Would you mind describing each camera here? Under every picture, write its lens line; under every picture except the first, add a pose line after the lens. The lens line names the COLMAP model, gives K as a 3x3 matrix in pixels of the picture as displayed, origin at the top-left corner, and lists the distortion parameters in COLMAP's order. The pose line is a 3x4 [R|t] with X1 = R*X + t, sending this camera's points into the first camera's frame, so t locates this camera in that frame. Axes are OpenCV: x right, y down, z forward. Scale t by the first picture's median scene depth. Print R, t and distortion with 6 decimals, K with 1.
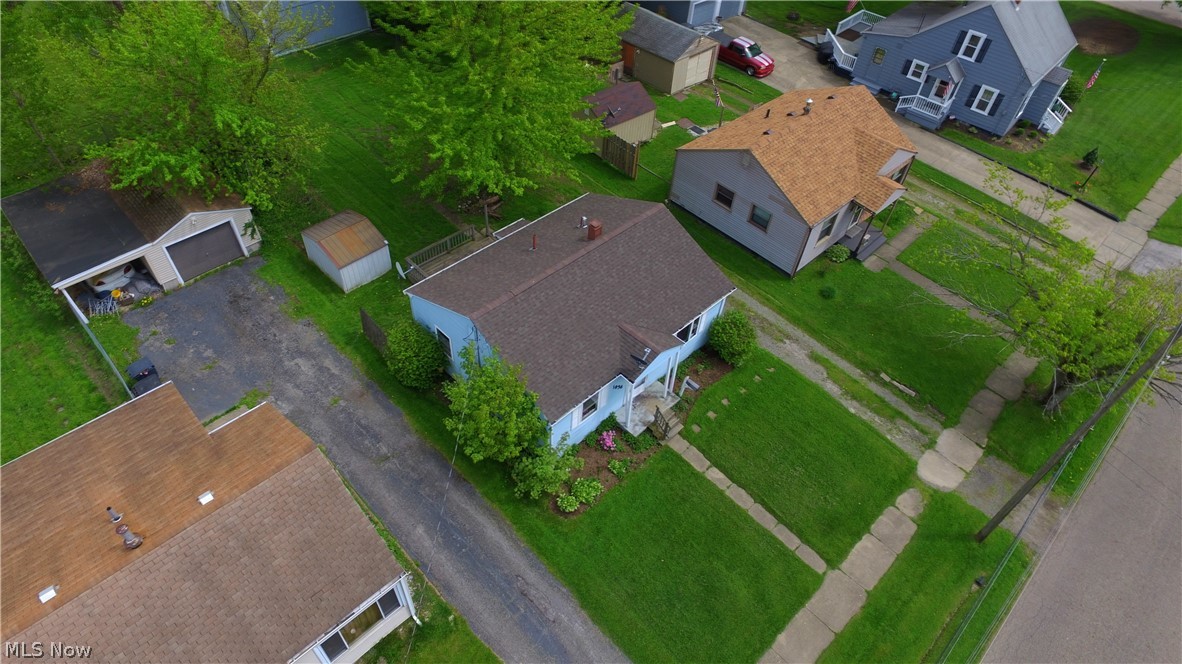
lens RADIAL K [[688.6, 0, 587.6], [0, 688.6, 331.0], [0, 0, 1]] dist [-0.002179, 0.000830]
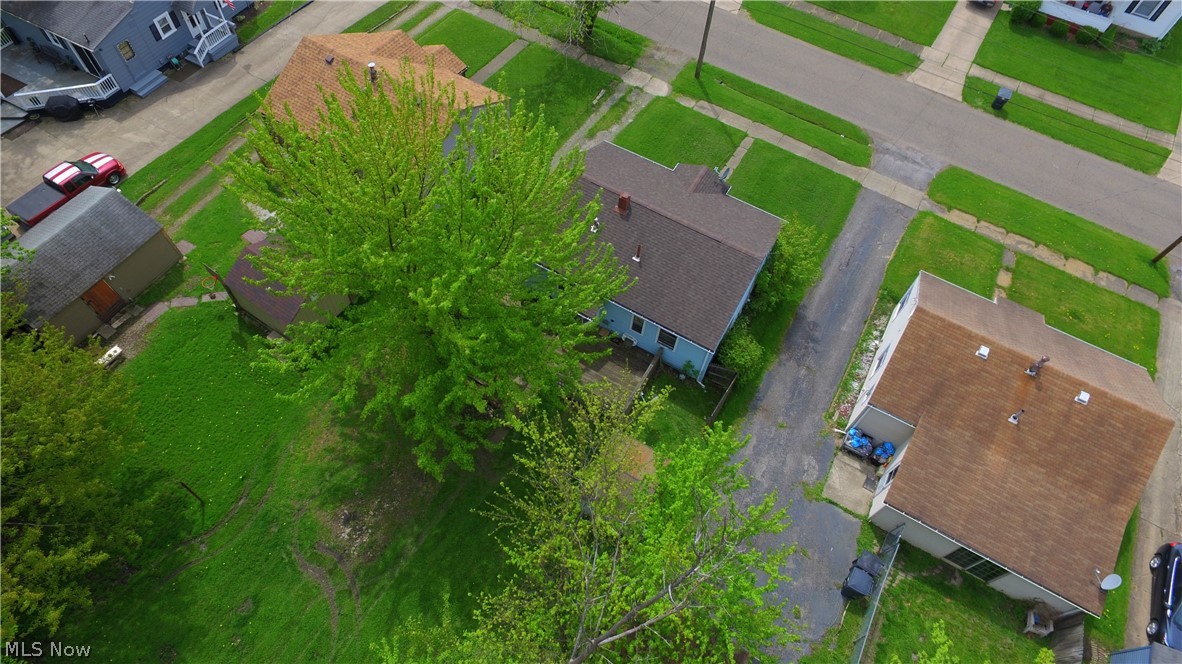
lens RADIAL K [[688.6, 0, 588.5], [0, 688.6, 327.7], [0, 0, 1]] dist [-0.002179, 0.000830]
pose [[-0.259260, -0.845985, 0.465934, -0.644884], [0.655505, 0.200167, 0.728181, -0.919736], [-0.709294, 0.494210, 0.502652, 0.550441]]
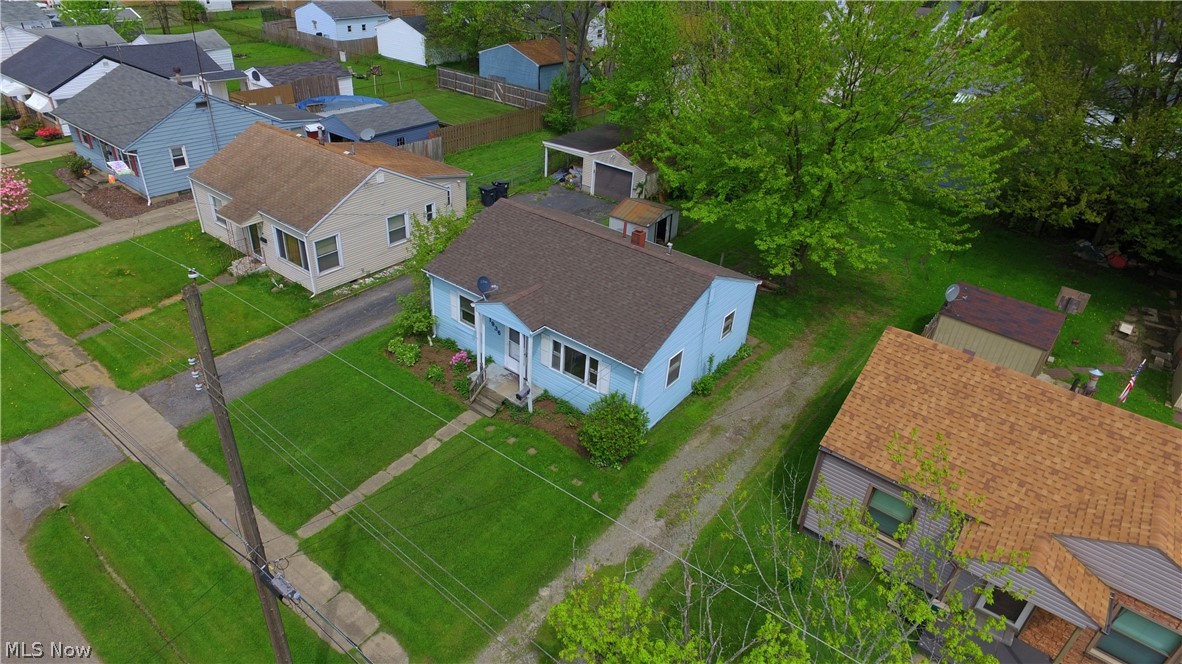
lens RADIAL K [[688.6, 0, 584.6], [0, 688.6, 331.7], [0, 0, 1]] dist [-0.002179, 0.000830]
pose [[0.139806, 0.472748, -0.870037, 0.837927], [-0.755456, 0.618947, 0.214920, -0.202274], [0.640109, 0.627228, 0.443673, 0.588246]]
